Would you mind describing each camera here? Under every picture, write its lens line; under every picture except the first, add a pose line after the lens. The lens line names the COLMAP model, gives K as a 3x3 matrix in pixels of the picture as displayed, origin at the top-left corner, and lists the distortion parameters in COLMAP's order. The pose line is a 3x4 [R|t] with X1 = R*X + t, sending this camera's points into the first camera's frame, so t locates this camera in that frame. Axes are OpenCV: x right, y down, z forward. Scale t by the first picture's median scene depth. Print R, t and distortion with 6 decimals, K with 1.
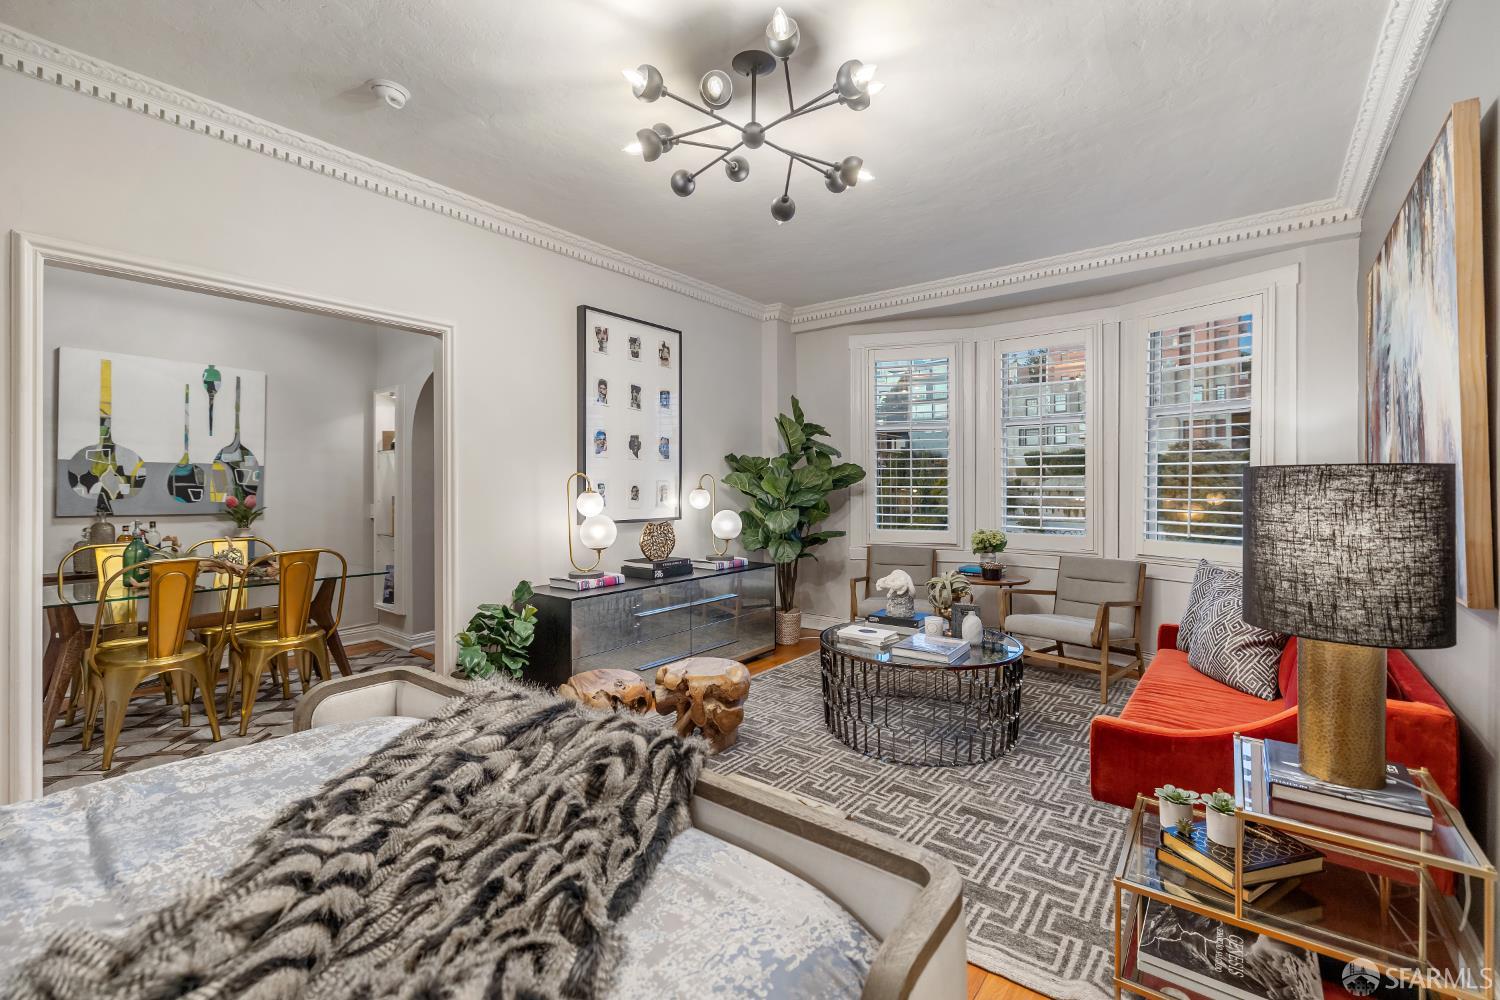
lens RADIAL K [[639.3, 0, 747.1], [0, 639.3, 489.8], [0, 0, 1]] dist [-0.001186, -0.000003]
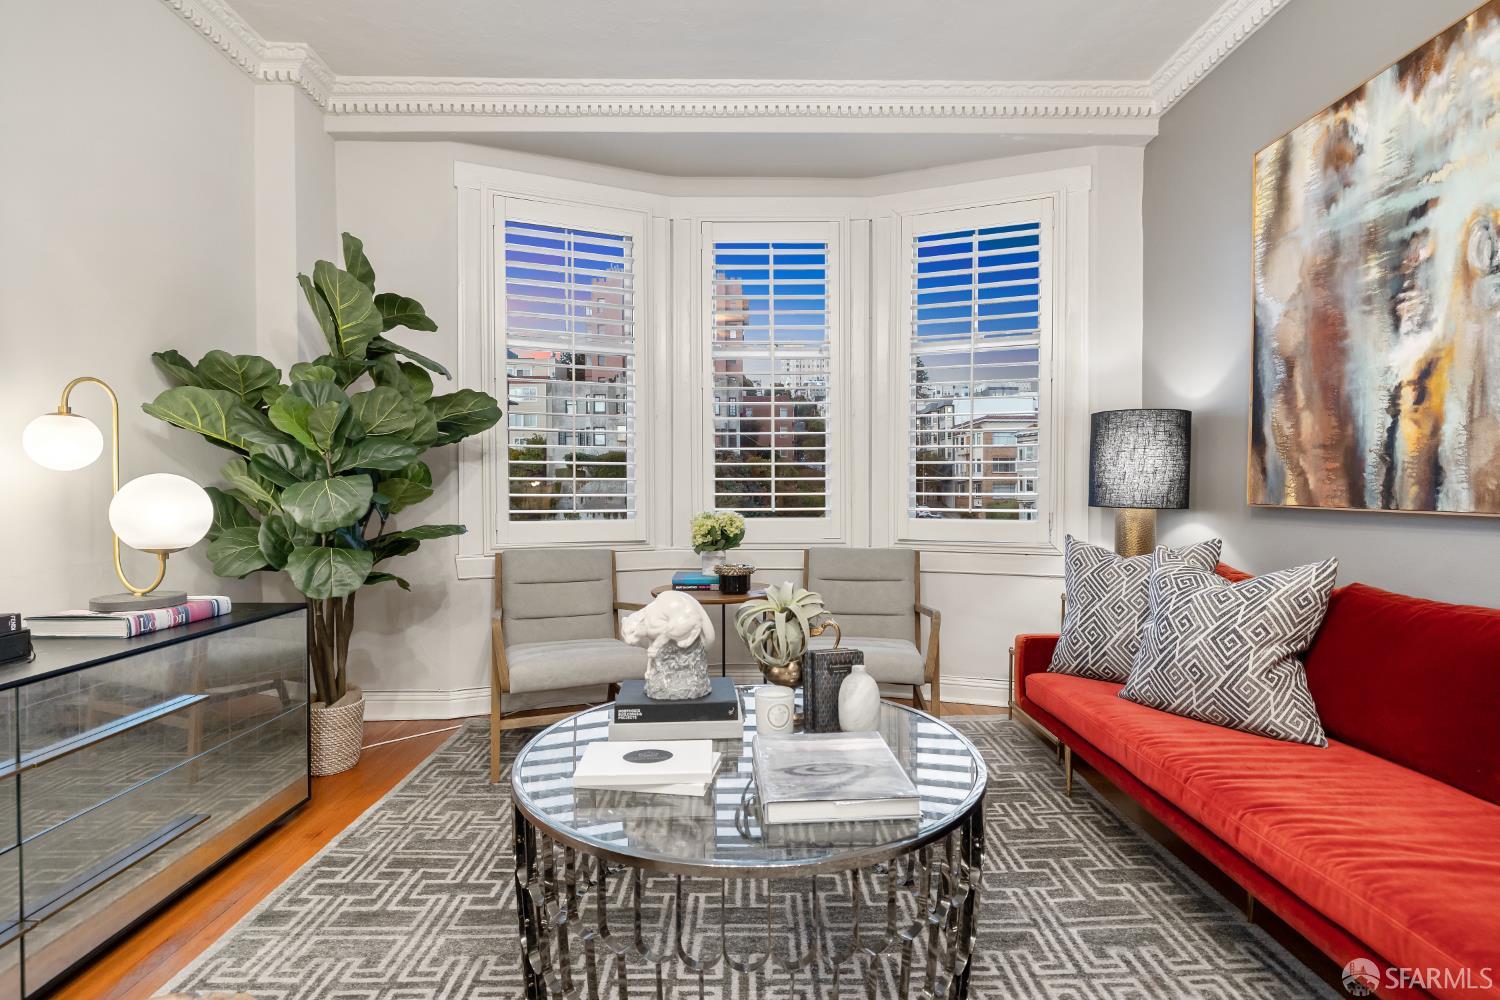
lens RADIAL K [[700.4, 0, 753.4], [0, 700.4, 499.8], [0, 0, 1]] dist [-0.008917, -0.000181]
pose [[0.776033, -0.009450, 0.630621, -0.018736], [0.005186, 0.999950, 0.008603, 0.042181], [-0.630671, -0.003405, 0.776043, 0.428251]]
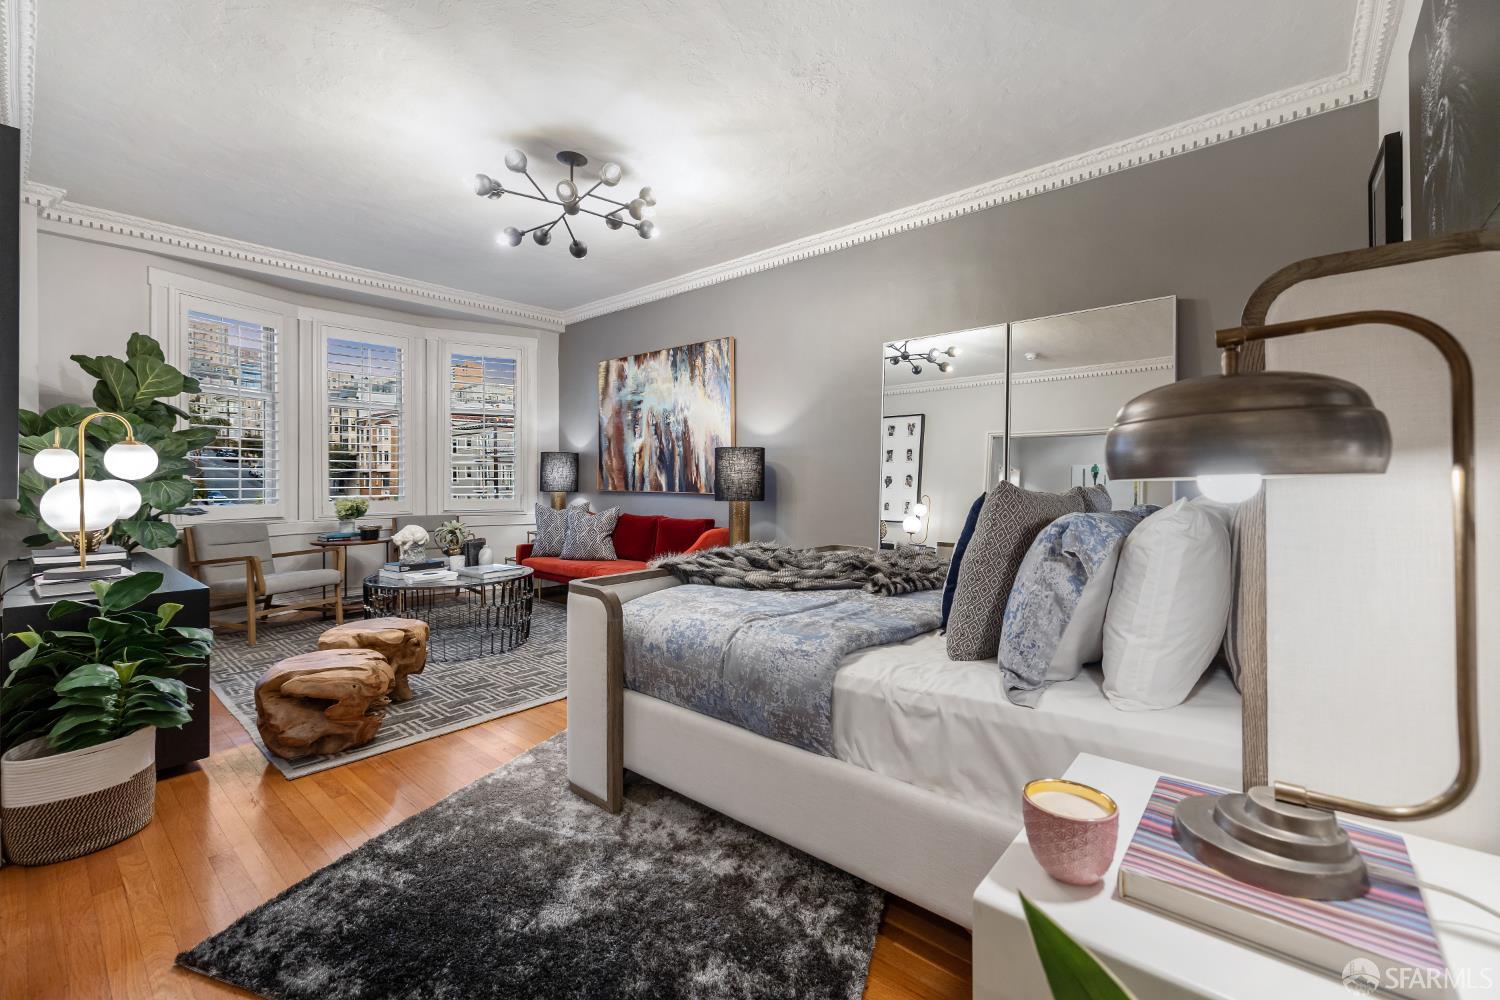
lens RADIAL K [[639.3, 0, 750.1], [0, 639.3, 485.1], [0, 0, 1]] dist [-0.001186, -0.000003]
pose [[0.051193, -0.008028, 0.998657, -0.659904], [0.008345, 0.999936, 0.007611, 0.035248], [-0.998654, 0.007944, 0.051257, 0.231323]]
